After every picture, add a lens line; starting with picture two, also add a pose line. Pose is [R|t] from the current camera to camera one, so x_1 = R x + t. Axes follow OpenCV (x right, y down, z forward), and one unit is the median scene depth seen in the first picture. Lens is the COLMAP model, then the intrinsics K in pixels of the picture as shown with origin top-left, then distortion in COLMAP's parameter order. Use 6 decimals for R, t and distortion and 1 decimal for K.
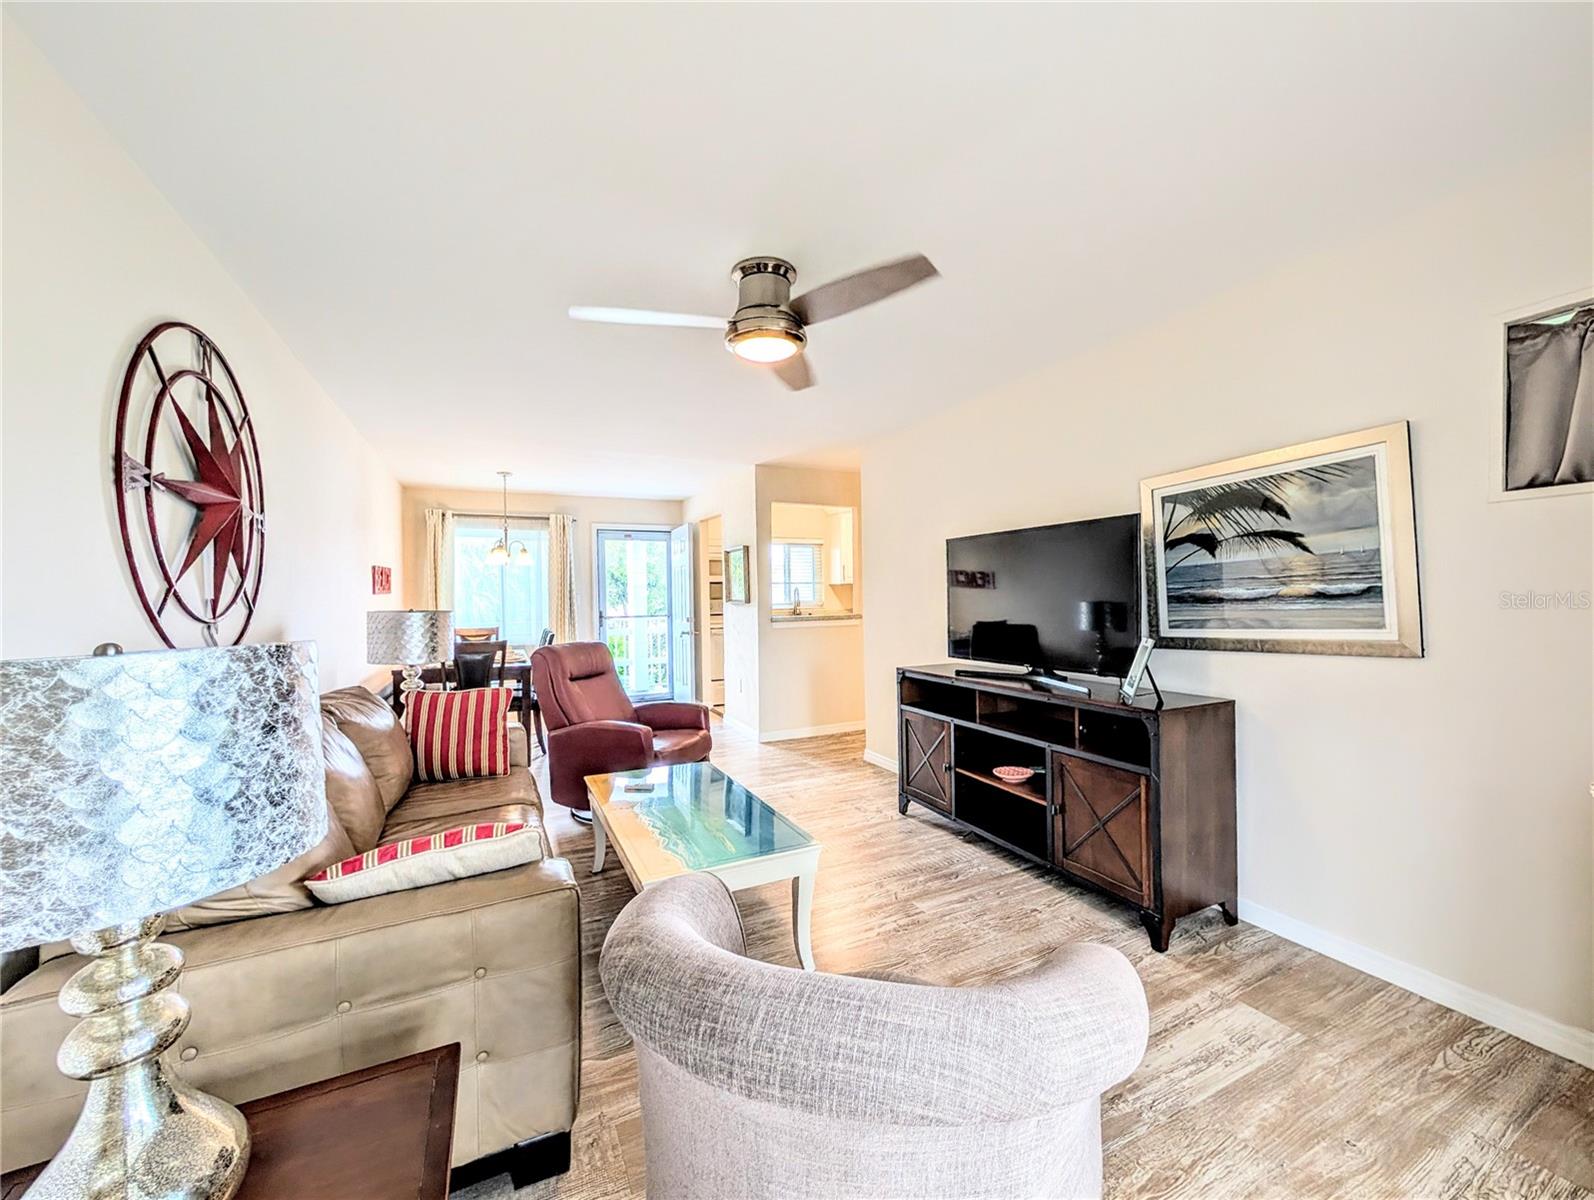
lens RADIAL K [[620.3, 0, 796.0], [0, 620.3, 603.3], [0, 0, 1]] dist [0.000217, 0.000464]
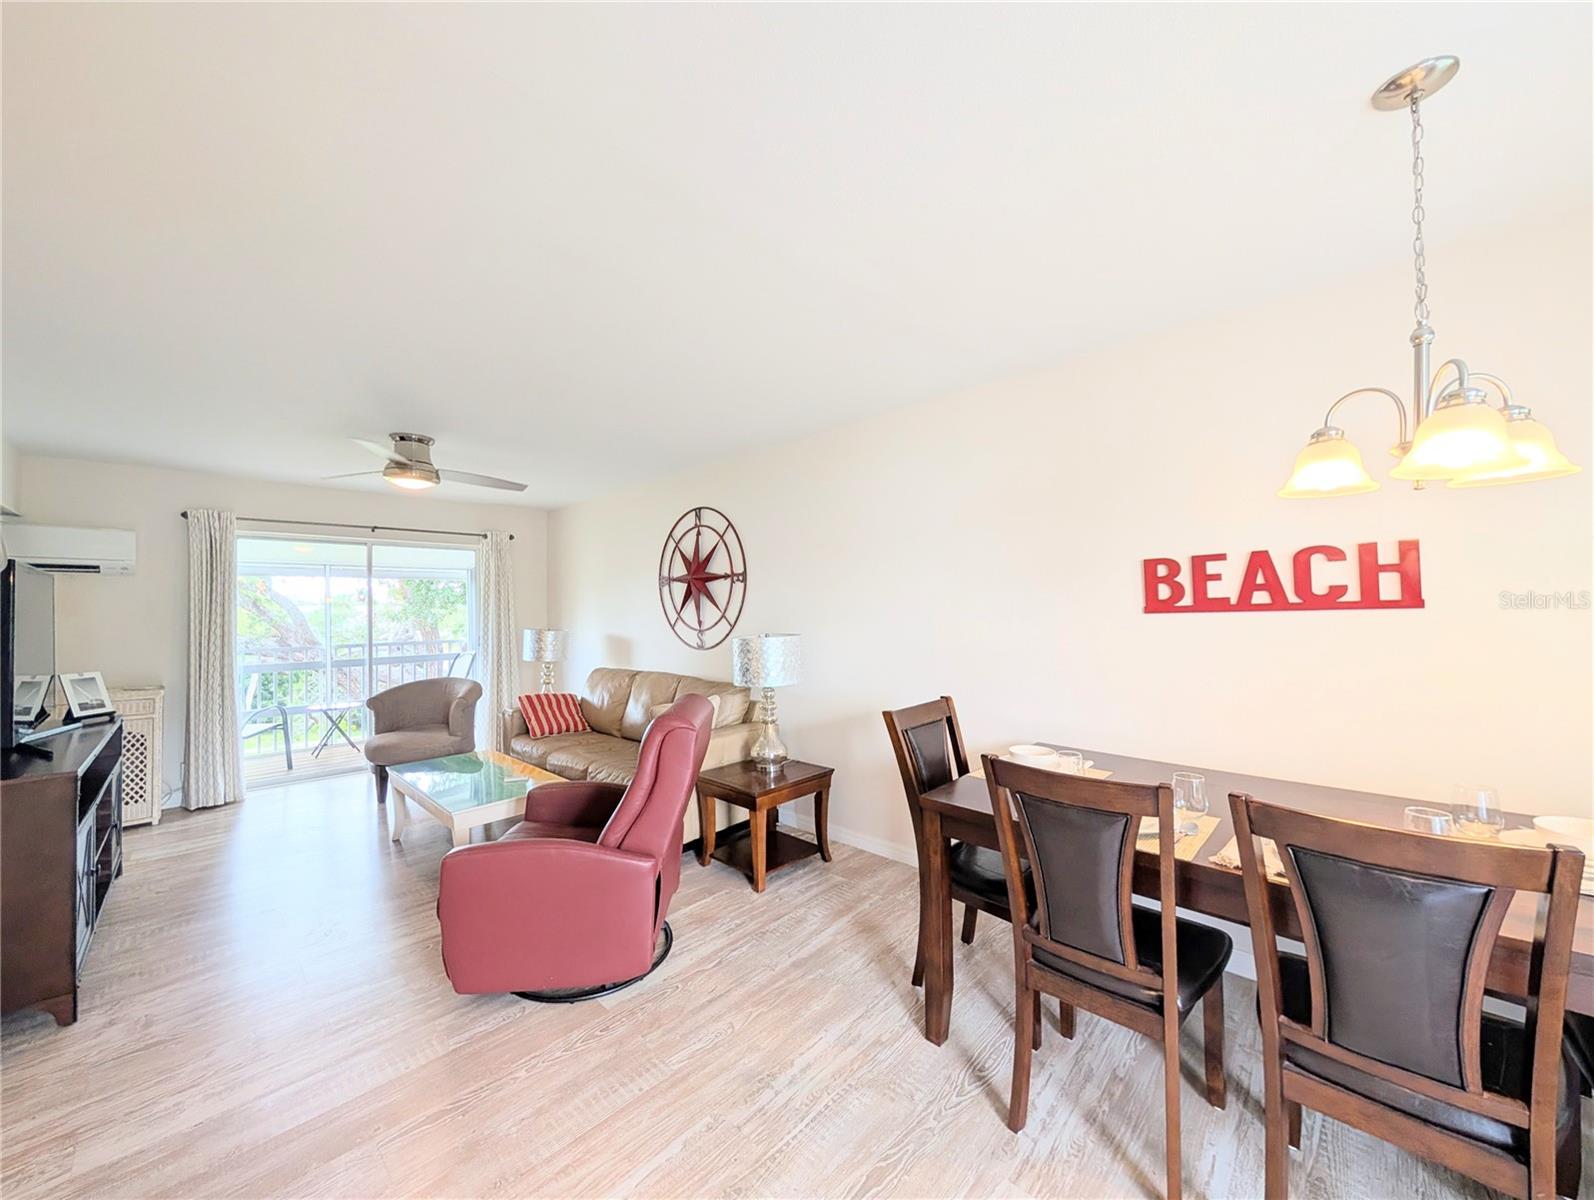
lens RADIAL K [[604.0, 0, 796.4], [0, 604.0, 603.6], [0, 0, 1]] dist [-0.000269, 0.000122]
pose [[-0.939753, 0.021455, -0.341181, -0.362842], [0.021213, 0.999765, 0.004440, -0.052023], [0.341196, -0.003065, -0.939987, 2.280801]]
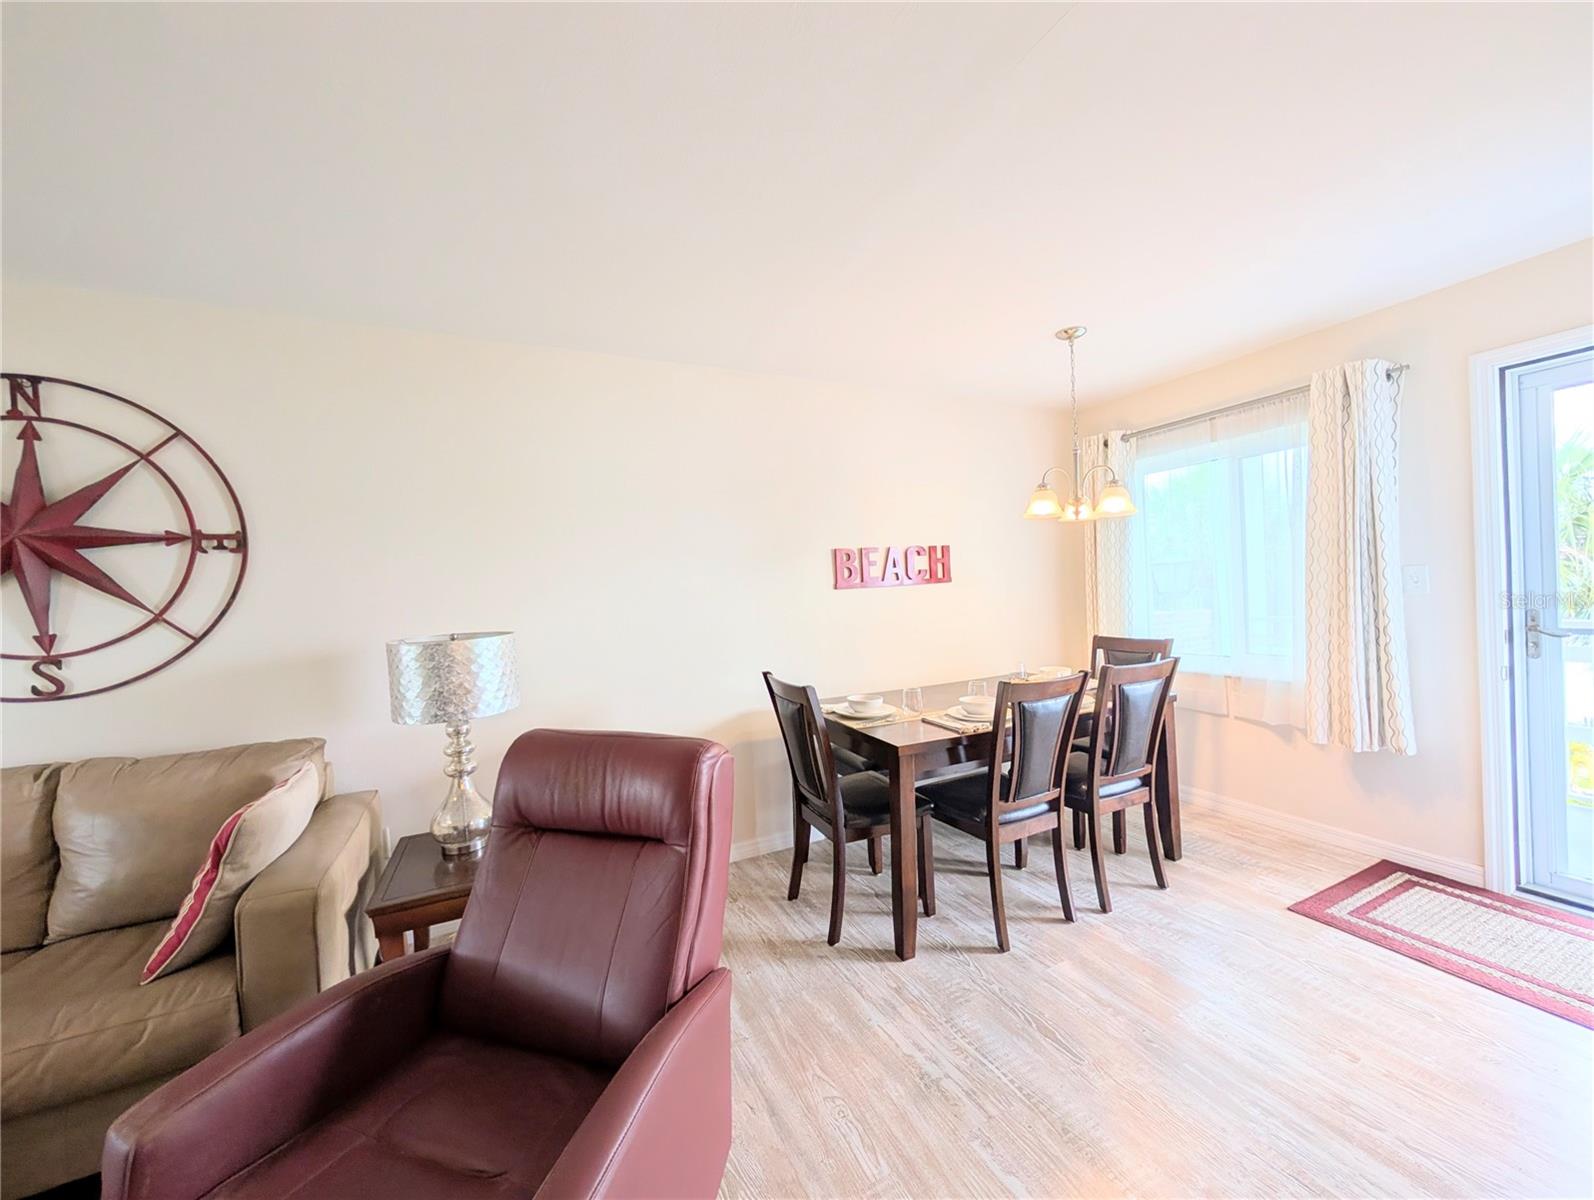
lens RADIAL K [[602.7, 0, 799.5], [0, 602.7, 599.4], [0, 0, 1]] dist [-0.000169, 0.000309]
pose [[-0.000784, 0.030049, -0.999548, 0.026473], [0.030681, 0.999079, 0.030011, -0.040806], [0.999529, -0.030644, -0.001706, 1.576191]]
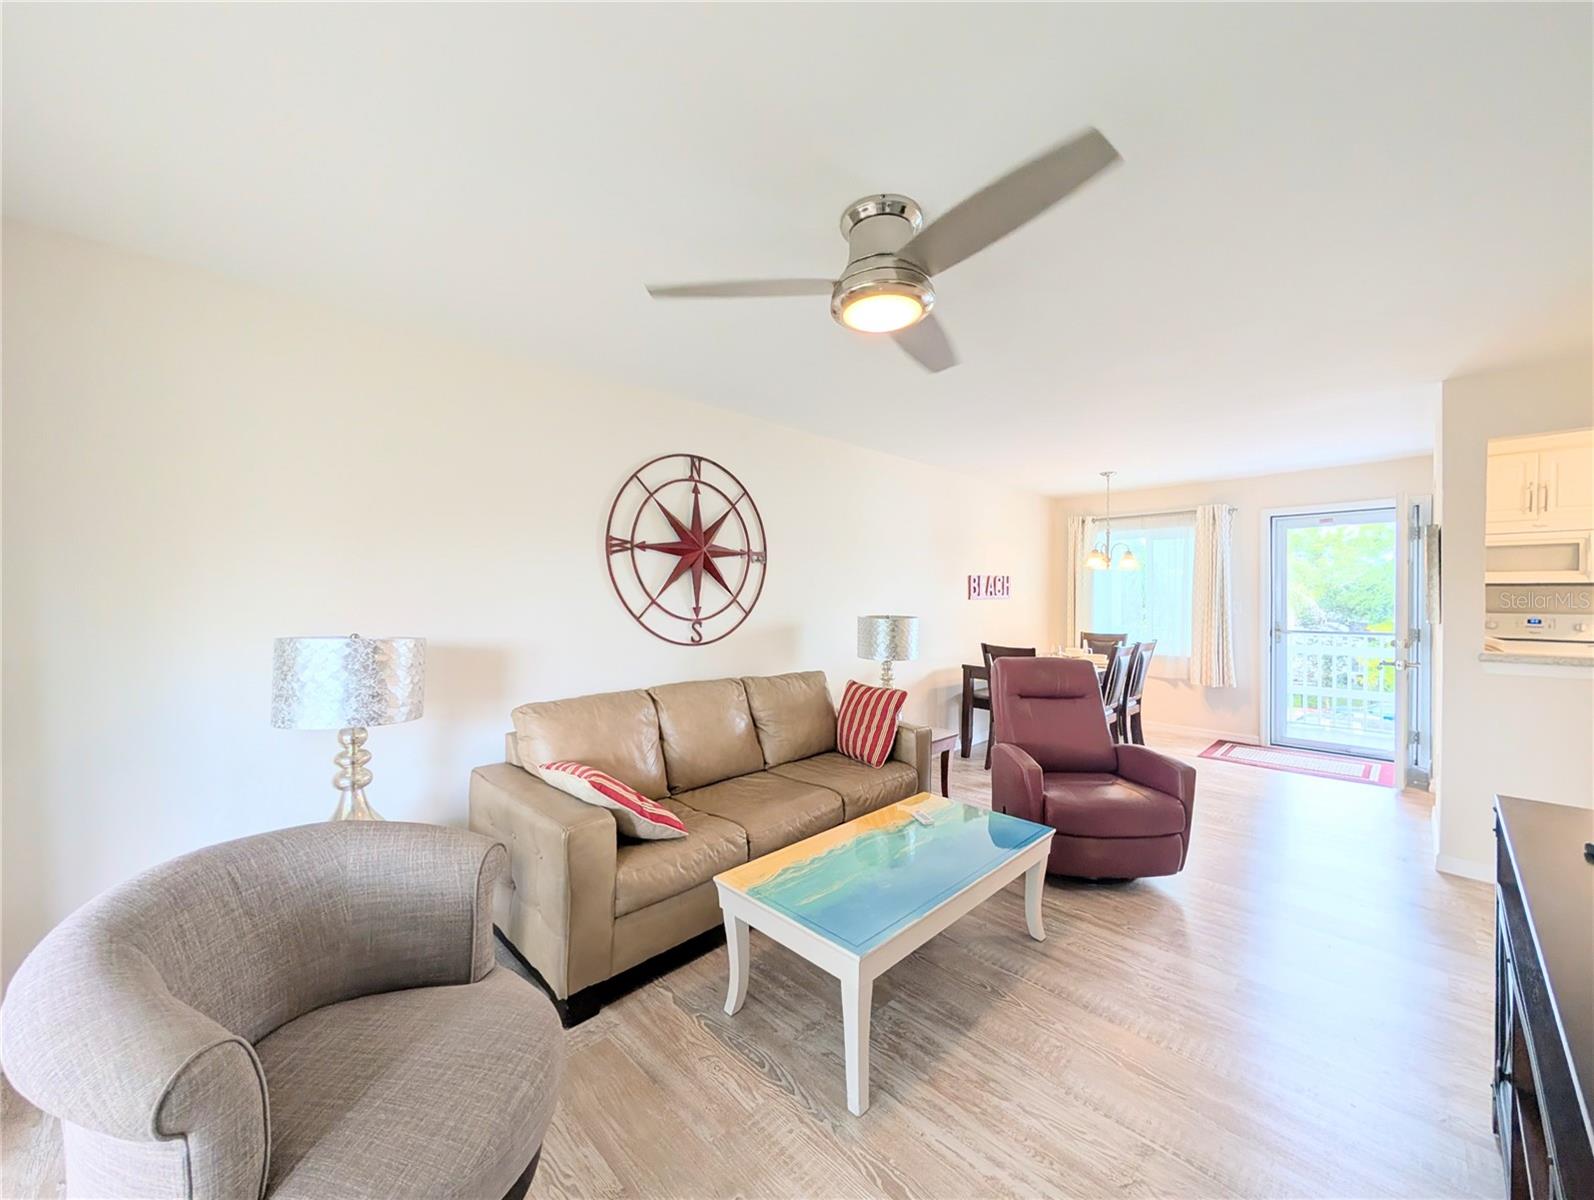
lens RADIAL K [[602.7, 0, 799.5], [0, 602.7, 599.4], [0, 0, 1]] dist [-0.000169, 0.000309]
pose [[0.320186, 0.019435, -0.947155, 0.526426], [-0.017874, 0.999736, 0.014472, -0.041407], [0.947186, 0.012296, 0.320448, 0.517129]]
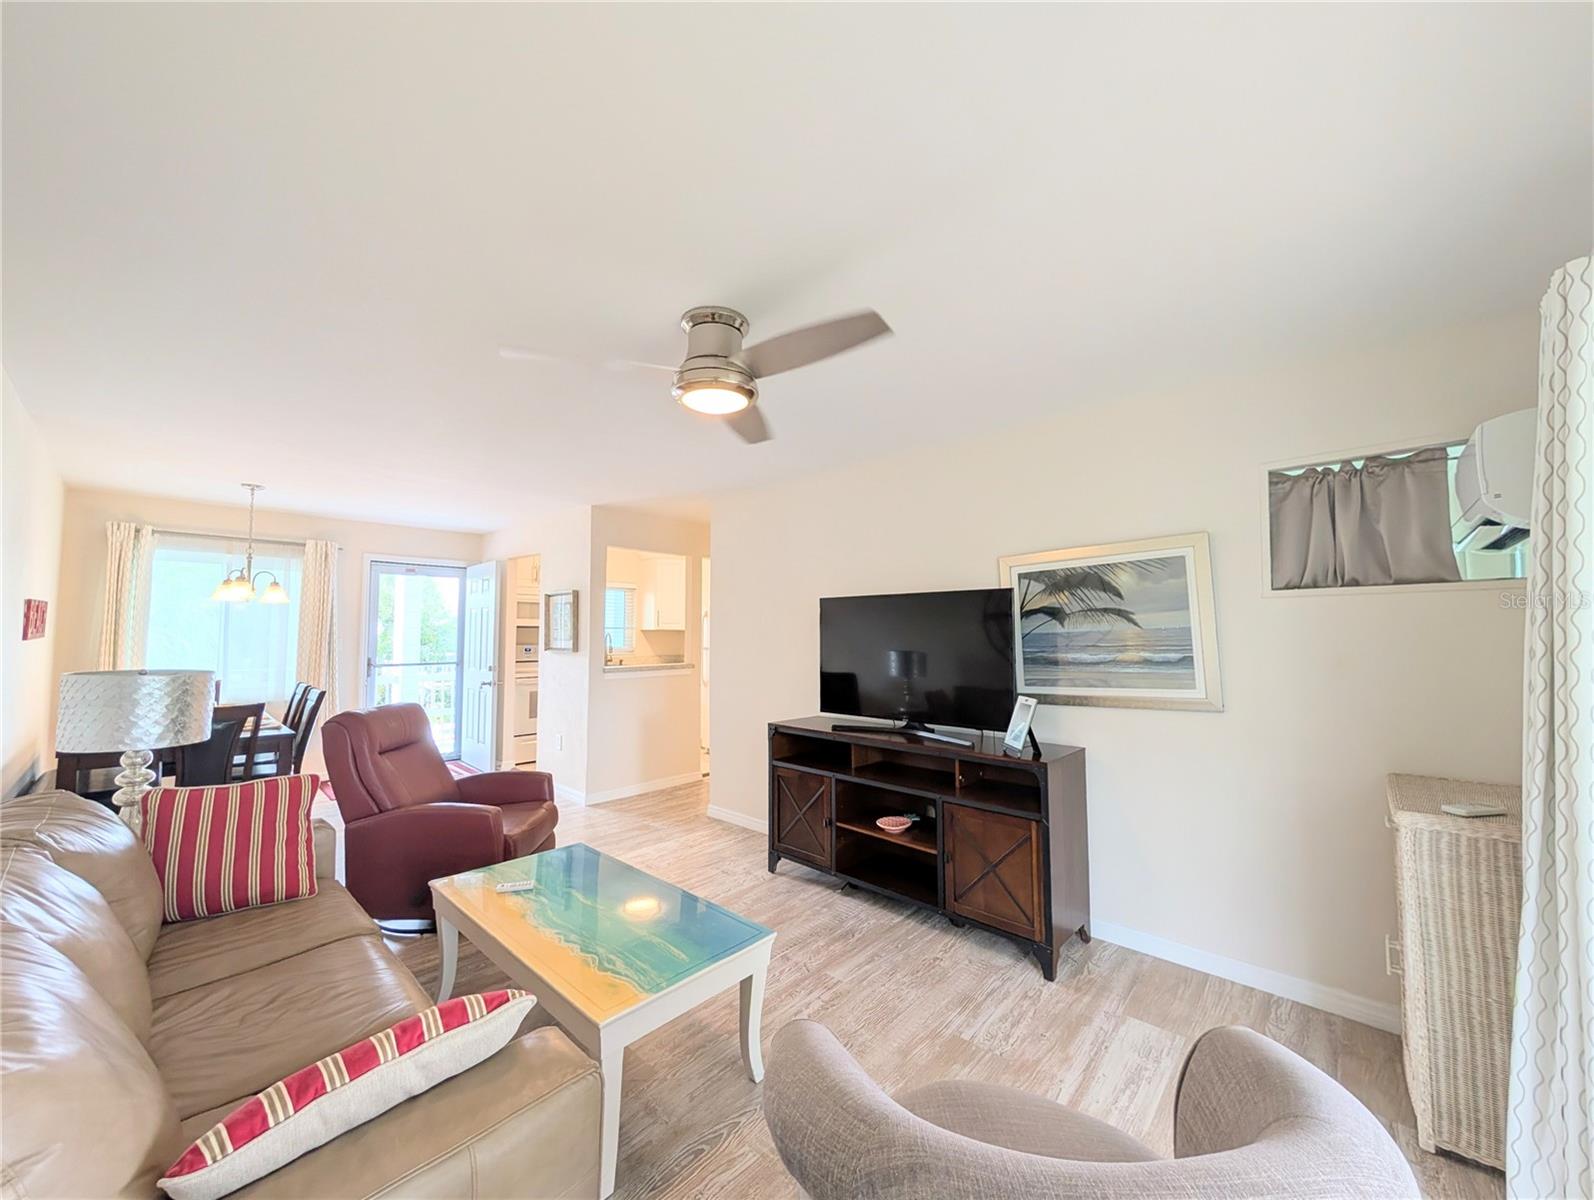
lens RADIAL K [[598.8, 0, 793.2], [0, 598.8, 602.8], [0, 0, 1]] dist [0.001547, 0.000141]
pose [[0.930812, 0.034908, 0.363827, -0.205917], [-0.010451, 0.997564, -0.068976, -0.030867], [-0.365348, 0.060401, 0.928909, 0.096457]]
